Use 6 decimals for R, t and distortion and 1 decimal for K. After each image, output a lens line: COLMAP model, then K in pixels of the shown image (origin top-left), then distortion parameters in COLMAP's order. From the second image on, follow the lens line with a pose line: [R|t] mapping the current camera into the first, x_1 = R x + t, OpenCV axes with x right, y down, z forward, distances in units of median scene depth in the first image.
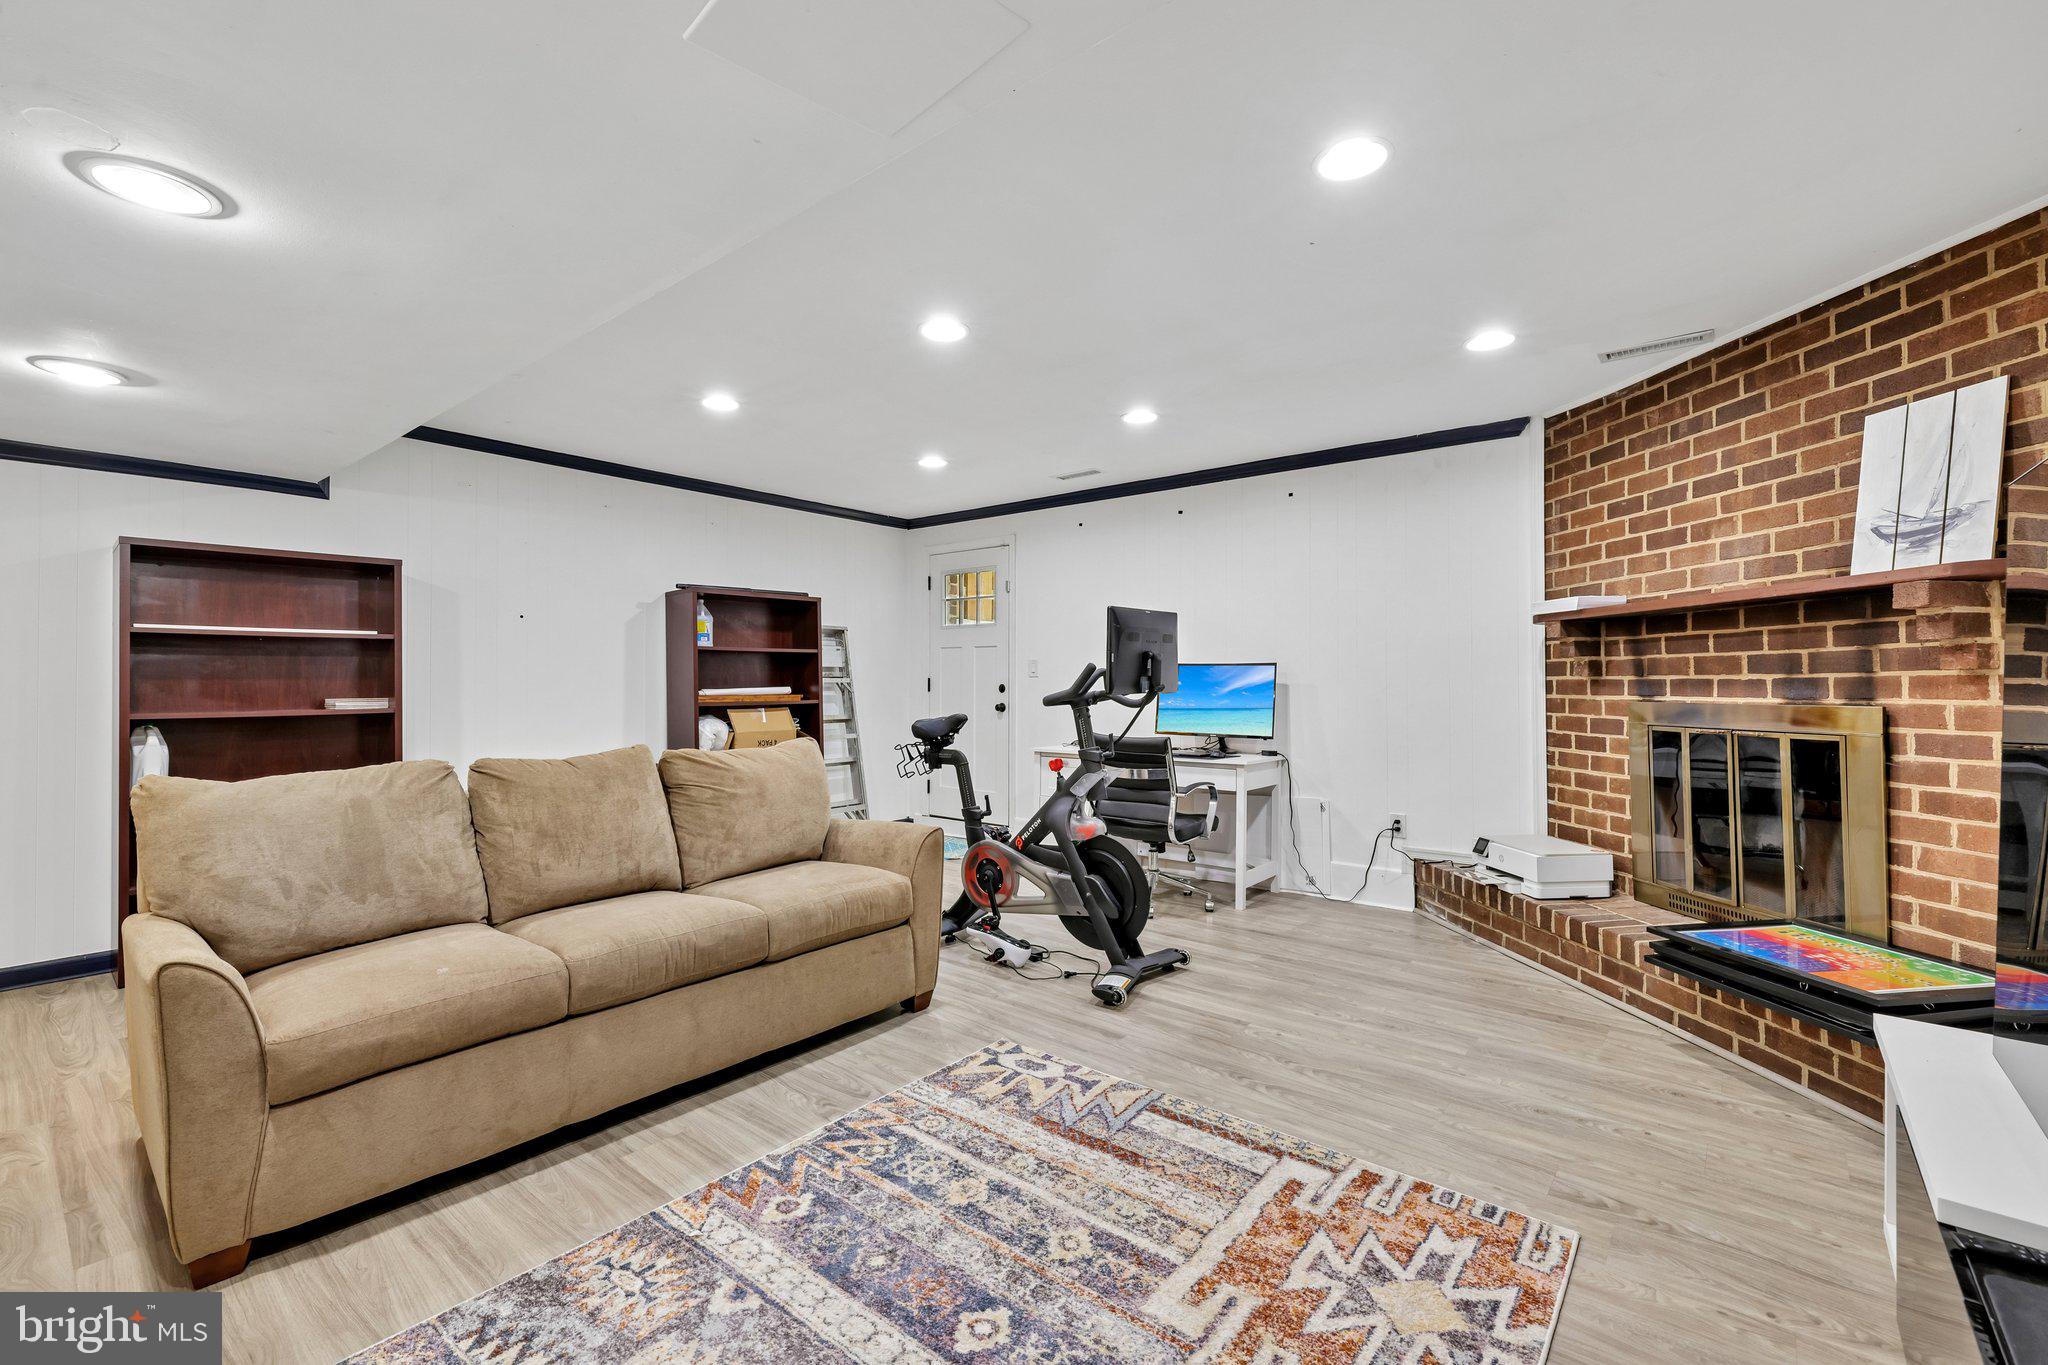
lens RADIAL K [[875.4, 0, 1010.0], [0, 875.4, 672.5], [0, 0, 1]] dist [0.003151, 0.000271]
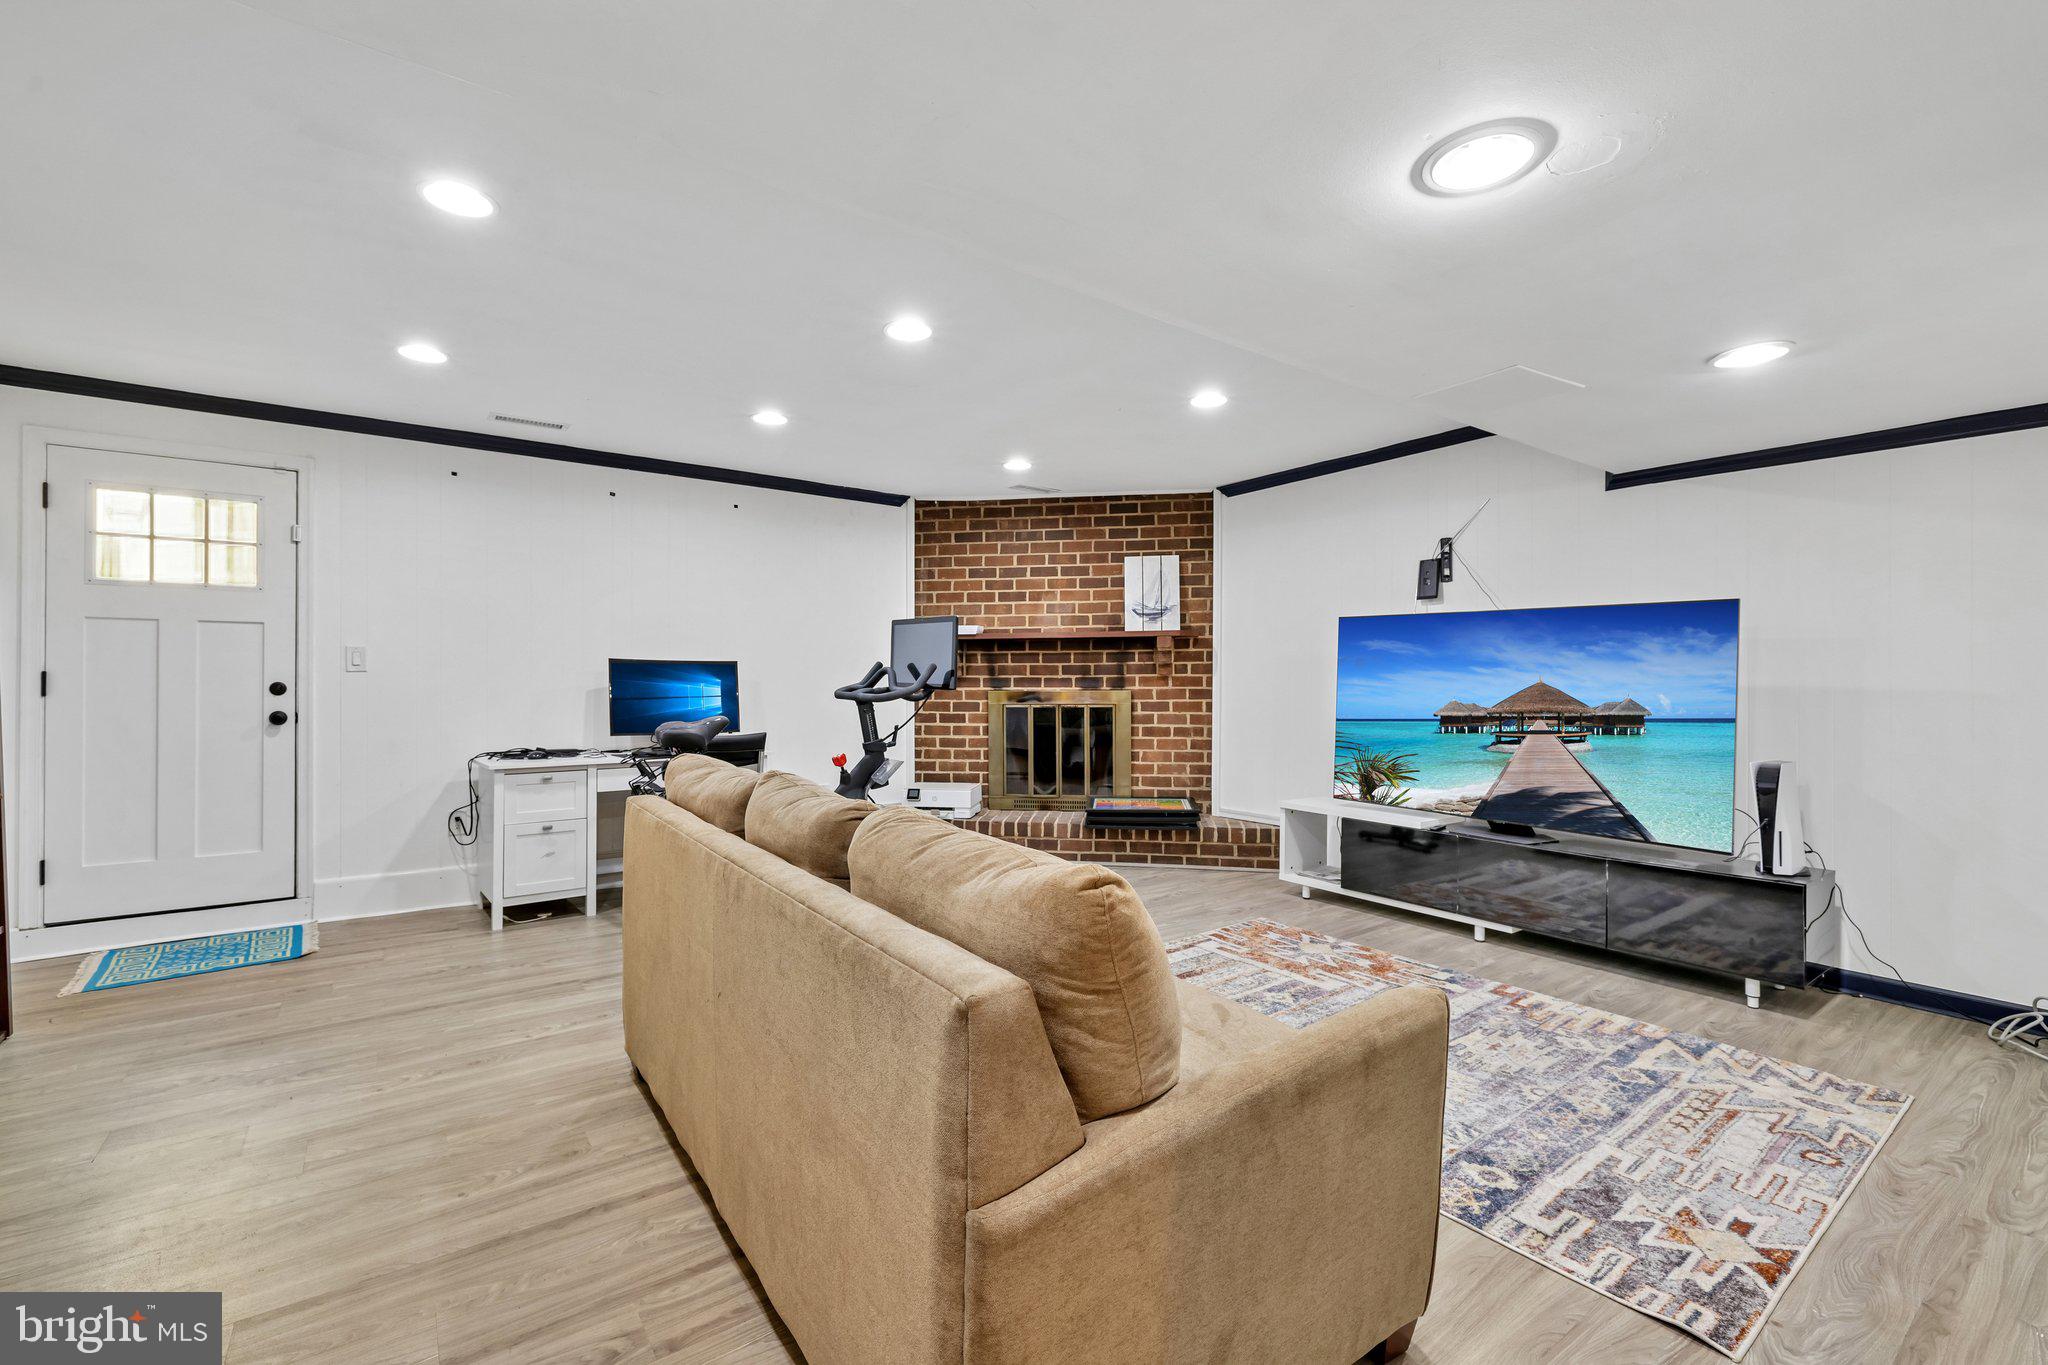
lens RADIAL K [[875.4, 0, 1010.8], [0, 875.4, 681.8], [0, 0, 1]] dist [0.003151, 0.000271]
pose [[0.247489, -0.002946, 0.968886, -1.026392], [-0.011198, 0.999920, 0.005901, 0.006385], [-0.968826, -0.012310, 0.247437, 0.631904]]
